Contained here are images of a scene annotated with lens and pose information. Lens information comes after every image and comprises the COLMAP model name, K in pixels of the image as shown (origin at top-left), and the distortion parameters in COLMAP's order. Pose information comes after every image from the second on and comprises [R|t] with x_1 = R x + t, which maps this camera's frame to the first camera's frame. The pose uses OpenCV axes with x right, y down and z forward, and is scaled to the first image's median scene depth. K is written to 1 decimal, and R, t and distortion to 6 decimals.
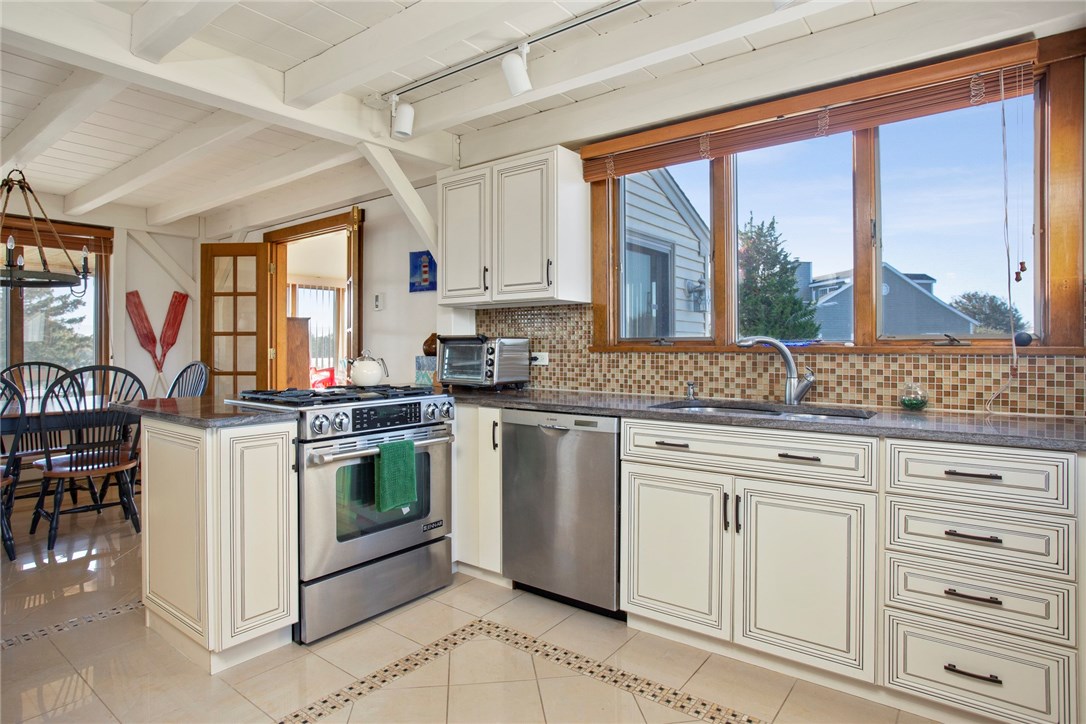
lens RADIAL K [[624.8, 0, 537.6], [0, 624.8, 345.6], [0, 0, 1]] dist [-0.027620, 0.000199]
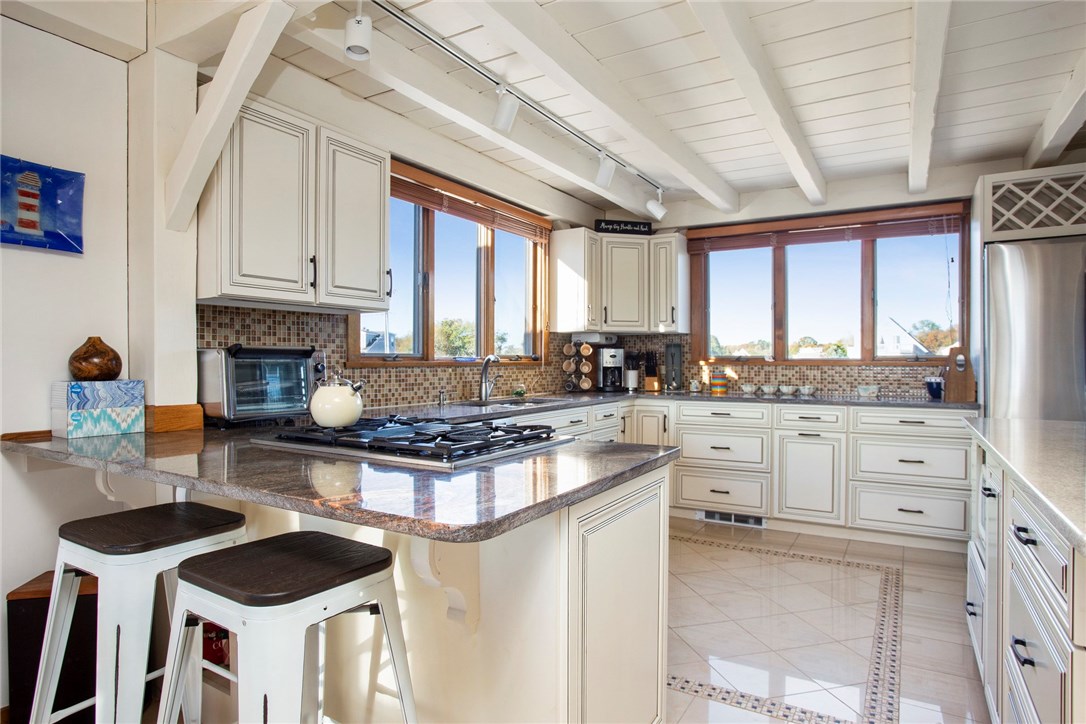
lens RADIAL K [[630.4, 0, 567.6], [0, 630.4, 363.6], [0, 0, 1]] dist [-0.003549, -0.000229]
pose [[-0.156439, -0.009251, 0.987644, -0.933422], [-0.007340, 0.999939, 0.008204, -0.006339], [-0.987660, -0.005966, -0.156498, 0.865583]]
